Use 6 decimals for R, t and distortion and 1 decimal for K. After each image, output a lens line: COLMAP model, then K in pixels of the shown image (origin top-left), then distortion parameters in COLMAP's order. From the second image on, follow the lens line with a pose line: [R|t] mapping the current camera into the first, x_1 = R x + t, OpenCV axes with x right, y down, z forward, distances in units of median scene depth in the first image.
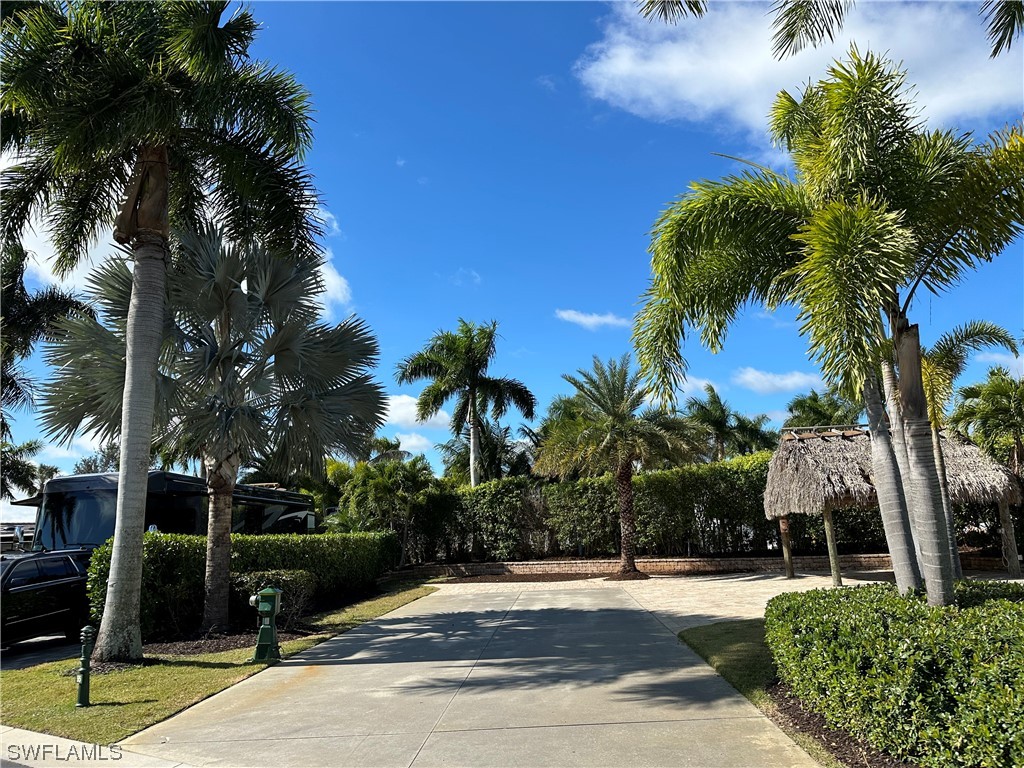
lens RADIAL K [[718.6, 0, 512.6], [0, 718.6, 376.9], [0, 0, 1]] dist [0.075774, -0.088230]
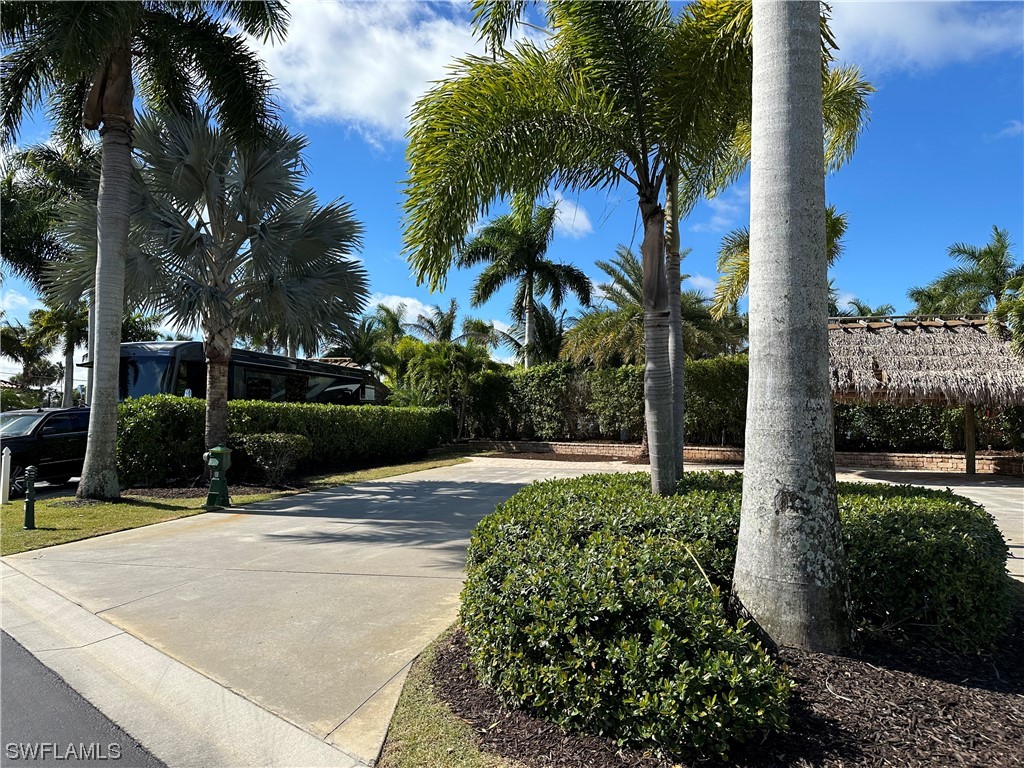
lens RADIAL K [[712.6, 0, 512.0], [0, 712.6, 384.0], [0, 0, 1]] dist [0.084930, -0.123281]
pose [[0.982939, 0.041931, -0.179088, 0.222054], [-0.011103, 0.985419, 0.169780, -0.000198], [0.183596, -0.164895, 0.969073, 0.011673]]
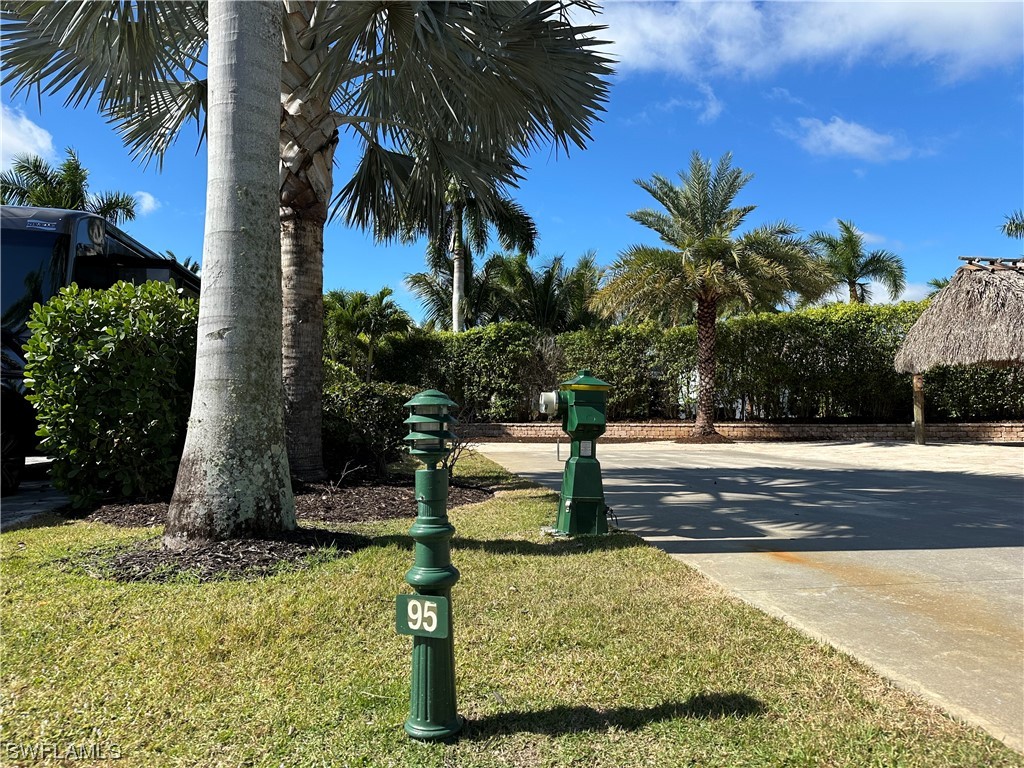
lens RADIAL K [[712.6, 0, 512.0], [0, 712.6, 384.0], [0, 0, 1]] dist [0.084930, -0.123281]
pose [[0.974553, 0.053784, 0.217607, -0.336816], [-0.088423, 0.984306, 0.152719, 0.169309], [-0.205978, -0.168074, 0.964015, 0.436104]]
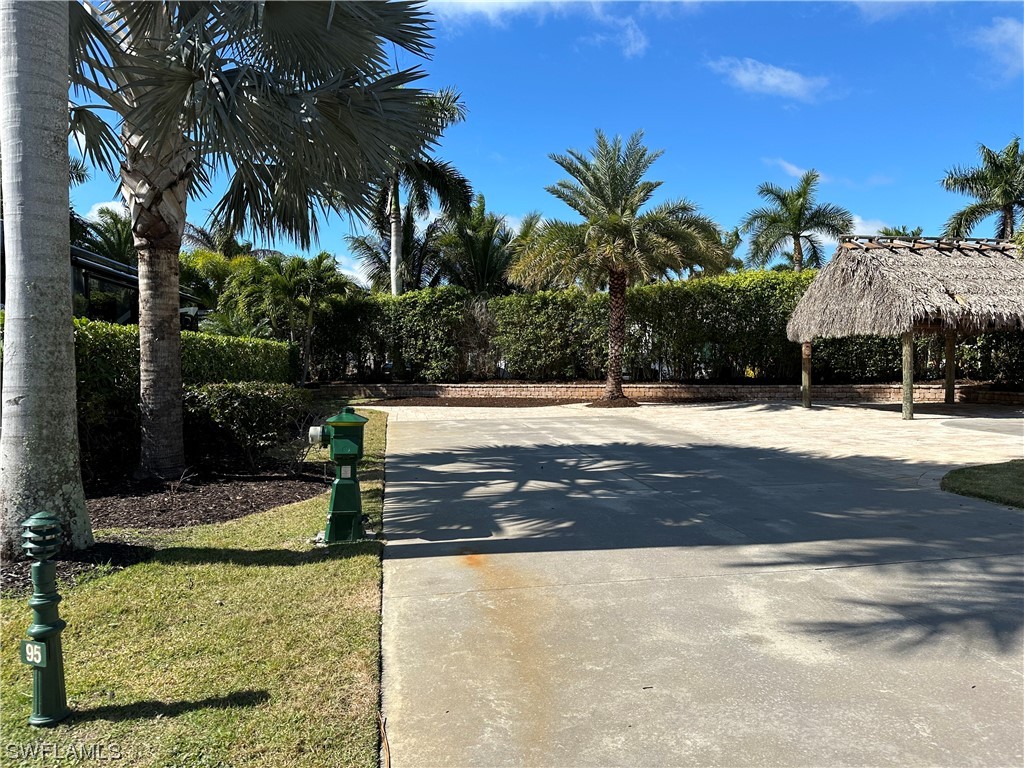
lens RADIAL K [[713.0, 0, 511.6], [0, 713.0, 378.5], [0, 0, 1]] dist [0.071892, -0.076168]
pose [[0.969581, 0.030023, 0.242922, -0.249123], [-0.086534, 0.970403, 0.225455, 0.099625], [-0.228963, -0.239618, 0.943482, 0.351331]]
